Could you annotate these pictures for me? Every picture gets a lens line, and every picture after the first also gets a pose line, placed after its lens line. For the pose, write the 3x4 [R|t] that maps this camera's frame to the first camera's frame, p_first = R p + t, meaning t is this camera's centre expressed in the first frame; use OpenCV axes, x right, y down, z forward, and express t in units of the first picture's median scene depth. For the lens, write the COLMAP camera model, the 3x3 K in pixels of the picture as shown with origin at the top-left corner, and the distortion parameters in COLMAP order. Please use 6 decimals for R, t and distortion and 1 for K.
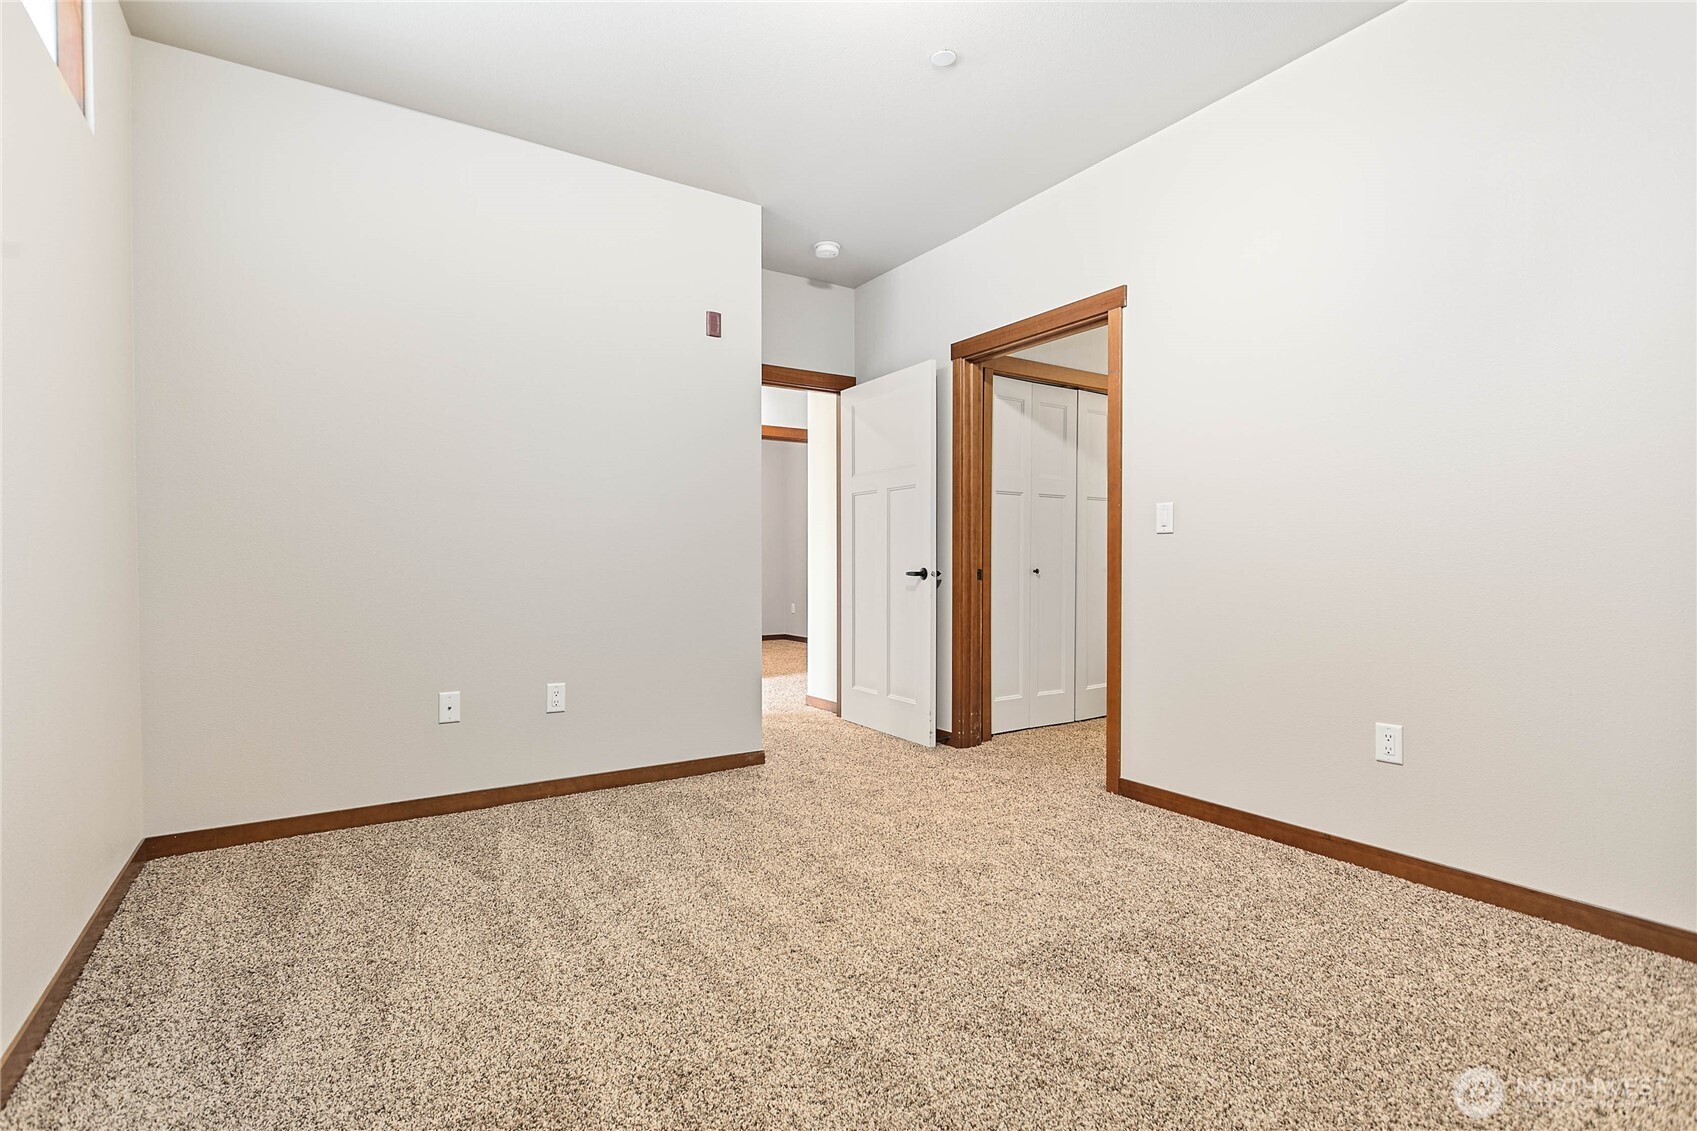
lens RADIAL K [[818.3, 0, 846.2], [0, 818.3, 562.8], [0, 0, 1]] dist [-0.000488, 0.000521]
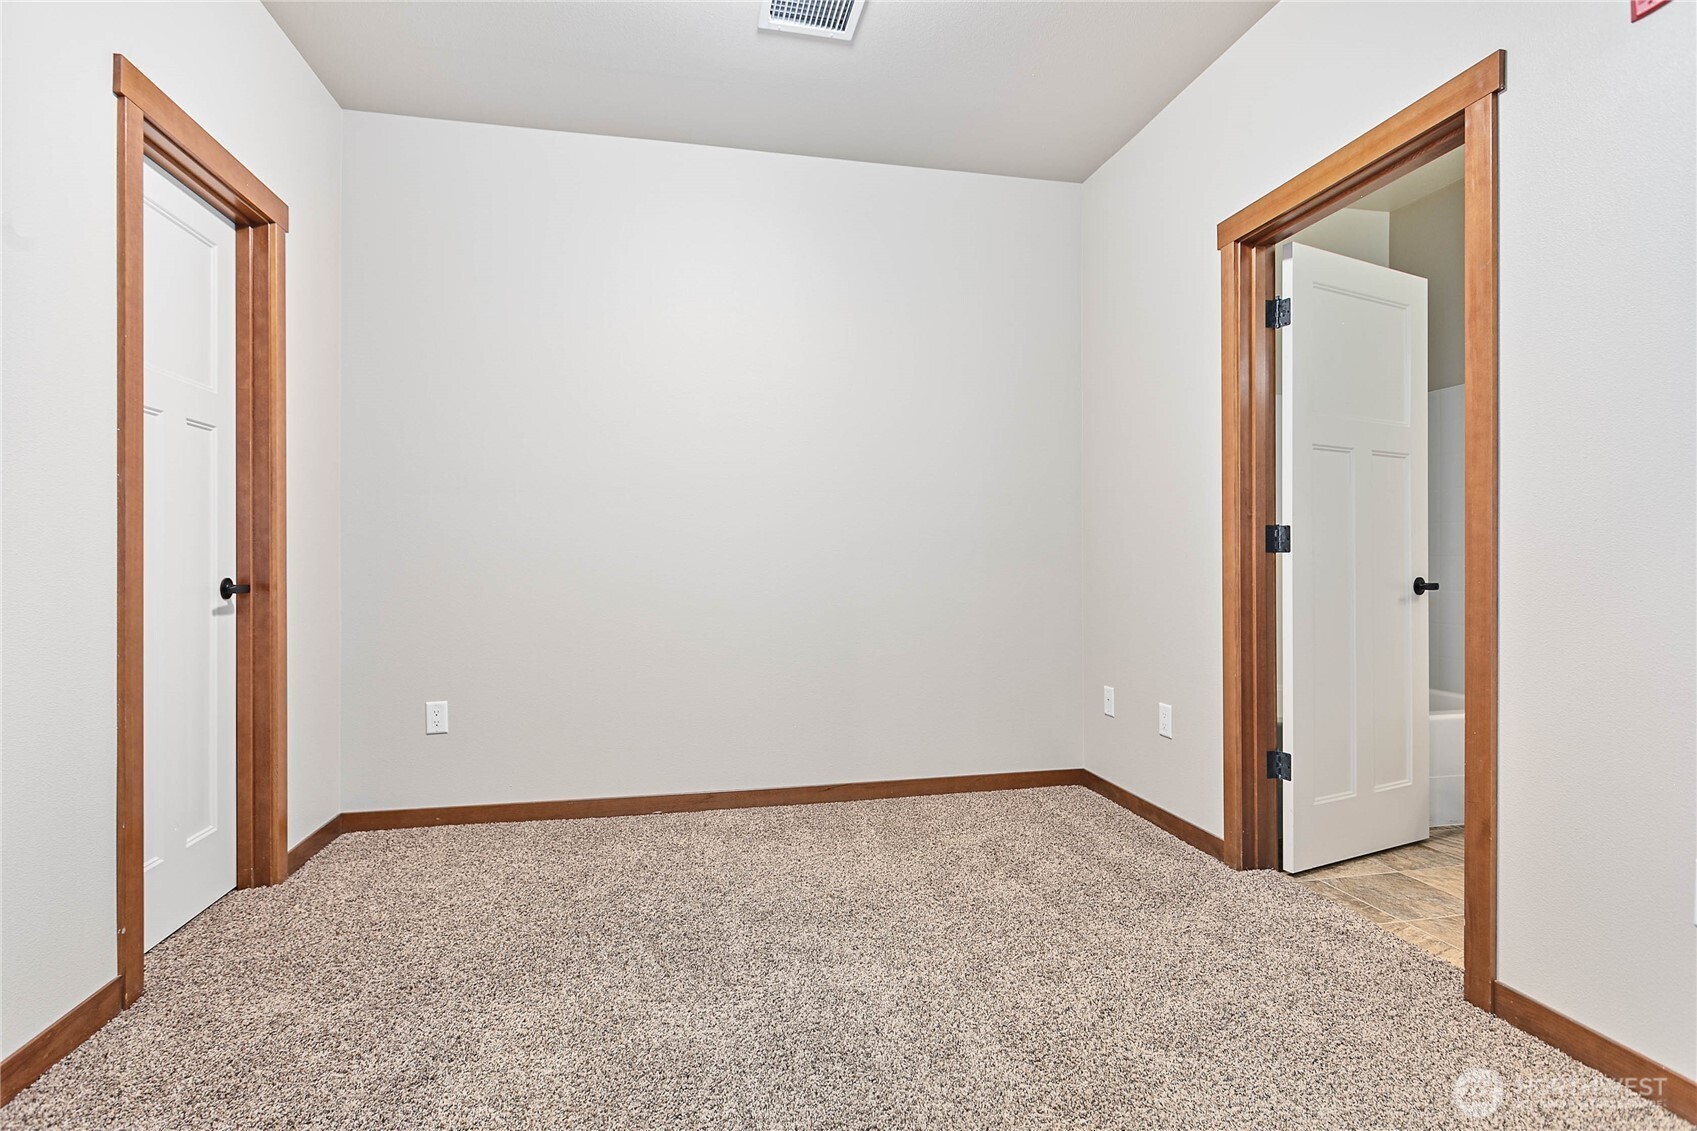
lens RADIAL K [[818.3, 0, 846.2], [0, 818.3, 562.8], [0, 0, 1]] dist [-0.000488, 0.000521]
pose [[0.937540, 0.006632, -0.347815, 0.140960], [-0.005944, 0.999978, 0.003047, 0.023664], [0.347827, -0.000790, 0.937558, 0.412419]]
